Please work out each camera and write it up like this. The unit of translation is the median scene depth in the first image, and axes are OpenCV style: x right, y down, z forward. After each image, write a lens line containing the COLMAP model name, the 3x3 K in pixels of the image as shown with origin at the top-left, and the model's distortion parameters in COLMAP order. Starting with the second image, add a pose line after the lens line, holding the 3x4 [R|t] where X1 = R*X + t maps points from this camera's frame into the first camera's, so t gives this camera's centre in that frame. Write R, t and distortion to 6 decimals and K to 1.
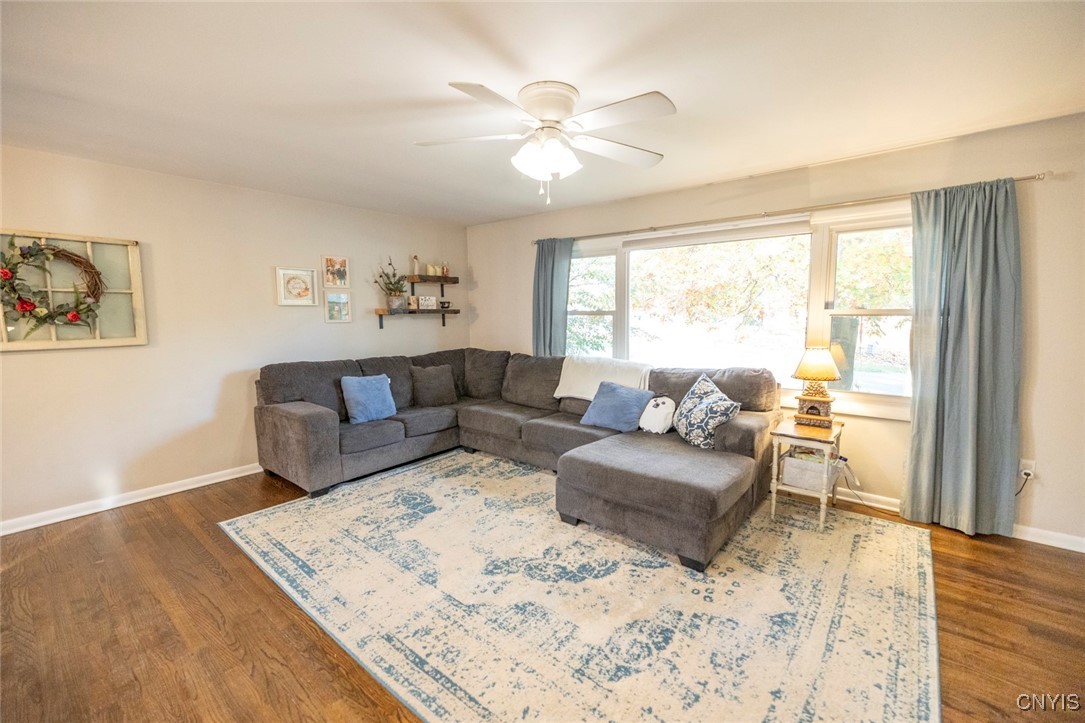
lens RADIAL K [[454.2, 0, 541.8], [0, 454.2, 358.0], [0, 0, 1]] dist [0.002224, -0.001676]
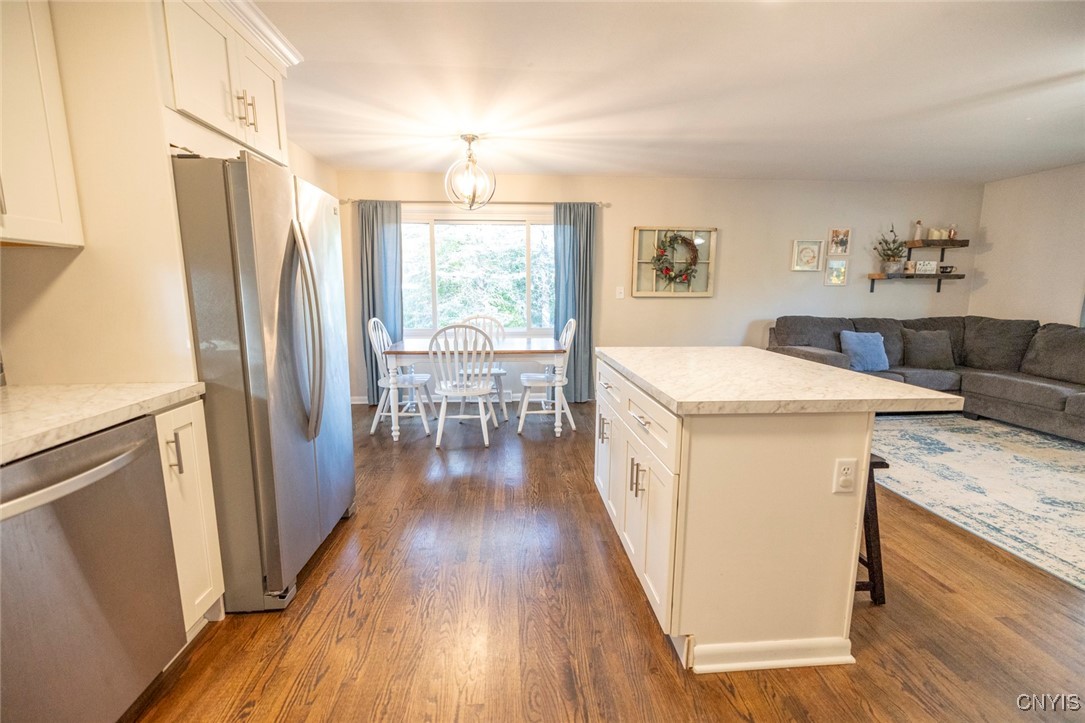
lens RADIAL K [[454.2, 0, 539.2], [0, 454.2, 358.1], [0, 0, 1]] dist [0.002224, -0.001676]
pose [[0.695304, 0.116000, -0.709293, -0.174554], [-0.080096, 0.993248, 0.083922, 0.095793], [0.714239, -0.001540, 0.699900, -0.492275]]
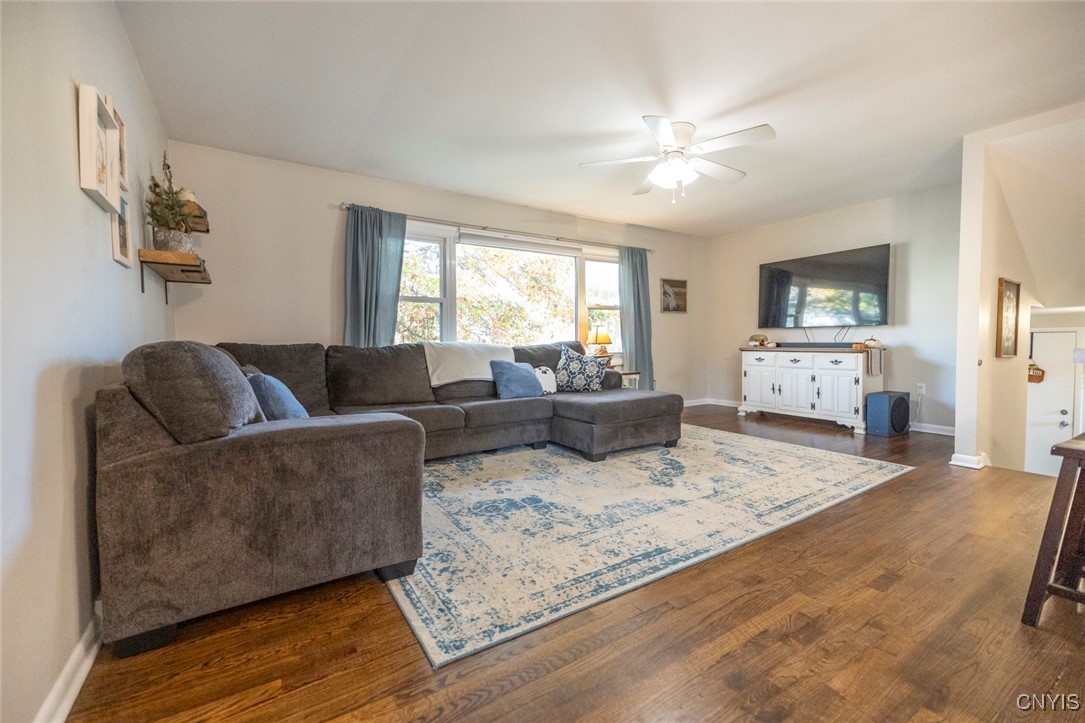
lens RADIAL K [[454.2, 0, 542.2], [0, 454.2, 363.2], [0, 0, 1]] dist [0.002224, -0.001676]
pose [[0.296012, -0.041573, 0.954279, -1.027150], [0.105974, 0.994314, 0.010445, 0.072004], [-0.949287, 0.098037, 0.298734, 0.696876]]
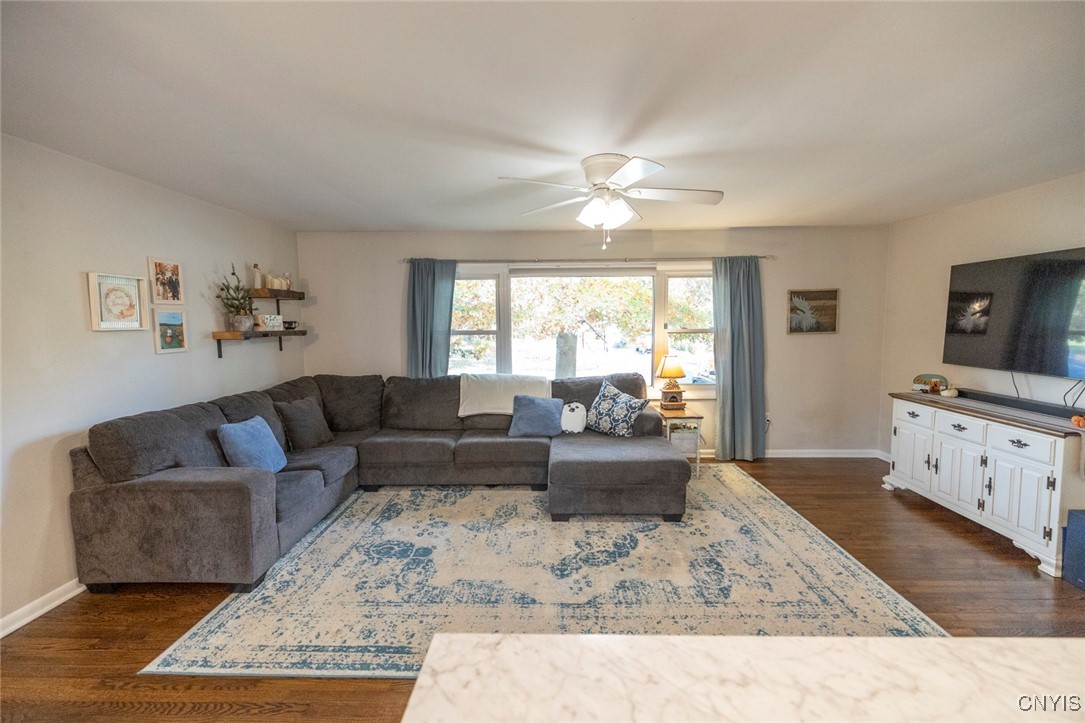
lens RADIAL K [[454.2, 0, 541.7], [0, 454.2, 361.0], [0, 0, 1]] dist [0.002224, -0.001676]
pose [[0.782153, -0.056713, 0.620501, -0.604239], [0.067741, 0.997686, 0.005798, -0.041272], [-0.619394, 0.037498, 0.784184, 0.113725]]
